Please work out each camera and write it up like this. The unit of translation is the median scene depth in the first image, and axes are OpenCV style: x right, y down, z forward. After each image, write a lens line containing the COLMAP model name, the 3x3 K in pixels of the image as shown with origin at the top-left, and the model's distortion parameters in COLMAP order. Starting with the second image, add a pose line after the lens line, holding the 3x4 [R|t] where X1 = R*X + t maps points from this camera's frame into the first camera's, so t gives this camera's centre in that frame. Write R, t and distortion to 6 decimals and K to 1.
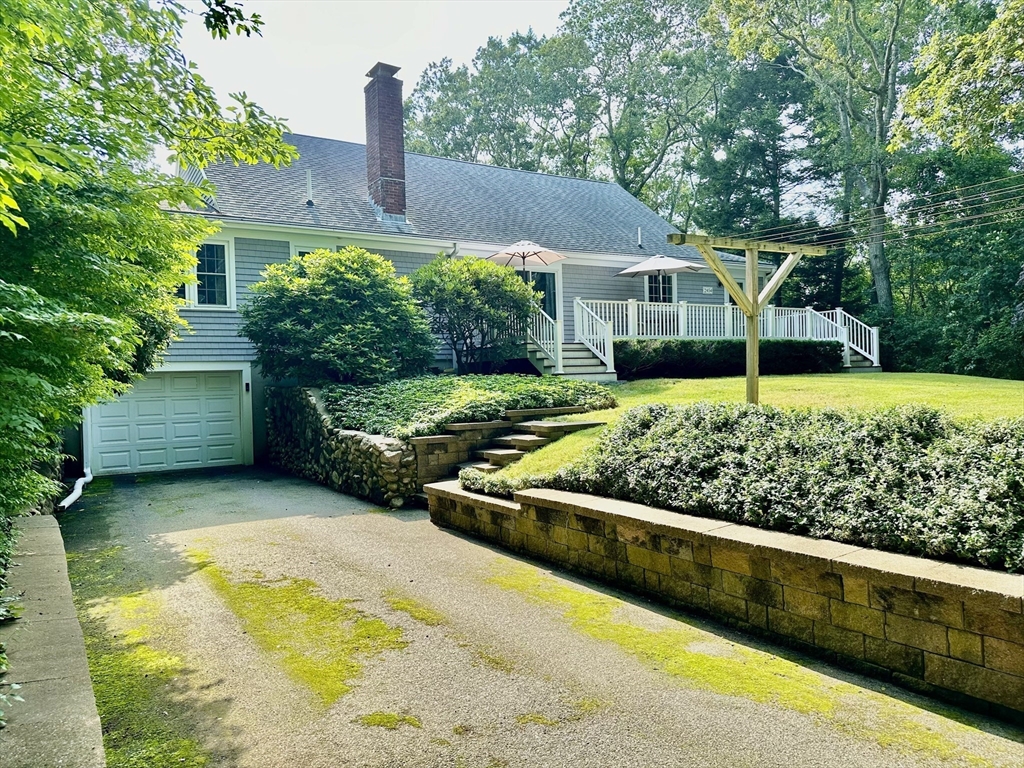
lens RADIAL K [[724.2, 0, 513.9], [0, 724.2, 387.0], [0, 0, 1]] dist [0.034211, 0.000054]
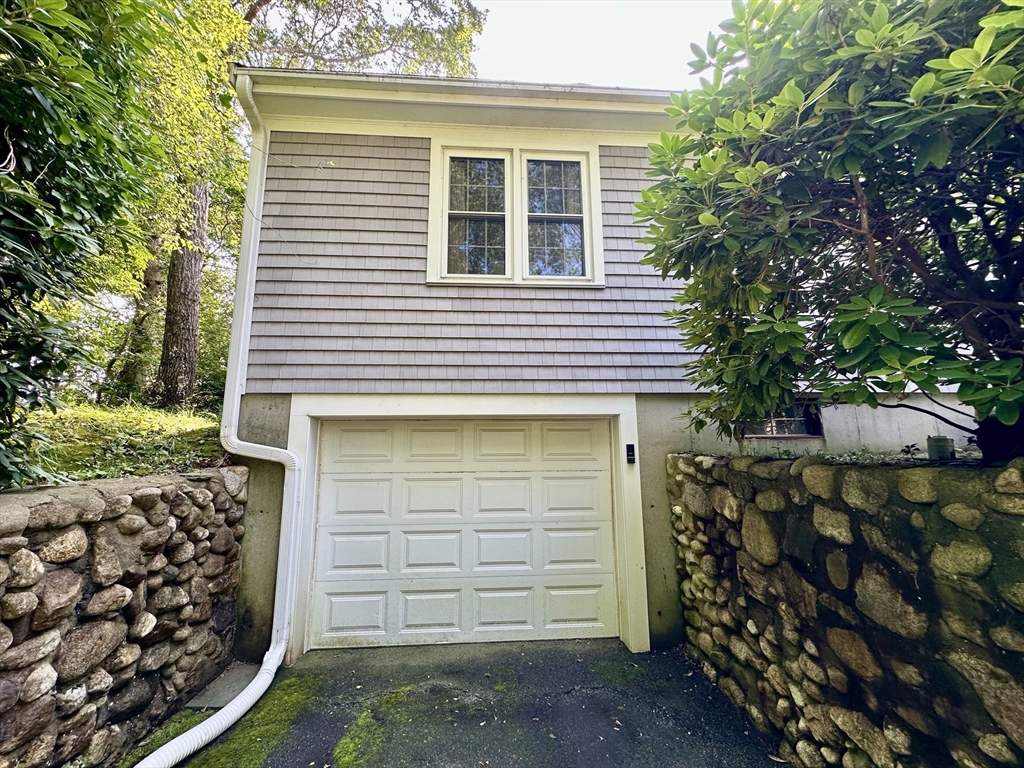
lens RADIAL K [[412.6, 0, 513.5], [0, 412.6, 386.5], [0, 0, 1]] dist [0.001999, -0.000029]
pose [[0.875107, -0.068356, -0.479077, -0.308934], [-0.022484, 0.983162, -0.181350, 0.007020], [0.483407, 0.169472, 0.858835, 0.753715]]
